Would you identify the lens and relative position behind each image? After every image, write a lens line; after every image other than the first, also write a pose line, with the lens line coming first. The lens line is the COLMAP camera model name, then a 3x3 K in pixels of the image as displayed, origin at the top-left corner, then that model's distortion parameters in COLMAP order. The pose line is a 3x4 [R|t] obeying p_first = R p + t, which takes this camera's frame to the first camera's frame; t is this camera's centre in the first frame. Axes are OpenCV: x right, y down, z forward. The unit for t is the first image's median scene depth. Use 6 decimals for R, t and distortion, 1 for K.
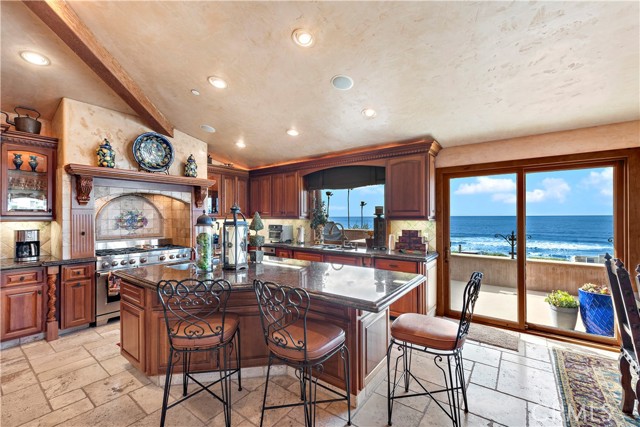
lens RADIAL K [[264.3, 0, 320.0], [0, 264.3, 213.5], [0, 0, 1]] dist [0.000120, -0.000028]
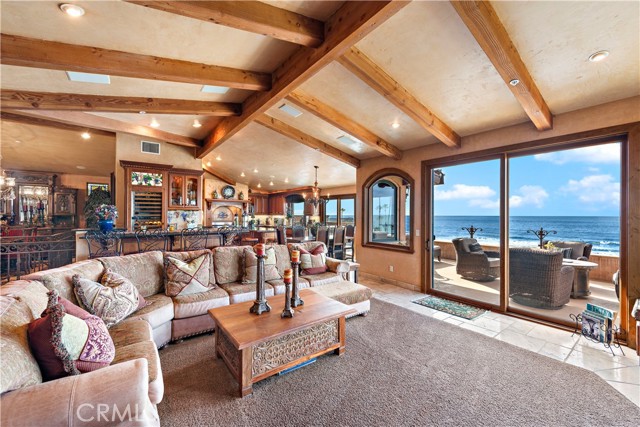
lens RADIAL K [[264.3, 0, 320.0], [0, 264.3, 213.5], [0, 0, 1]] dist [0.000120, -0.000028]
pose [[0.946300, 0.013265, -0.323019, 1.119994], [-0.012863, 0.999912, 0.003380, -0.012477], [0.323035, 0.000957, 0.946386, -1.269320]]
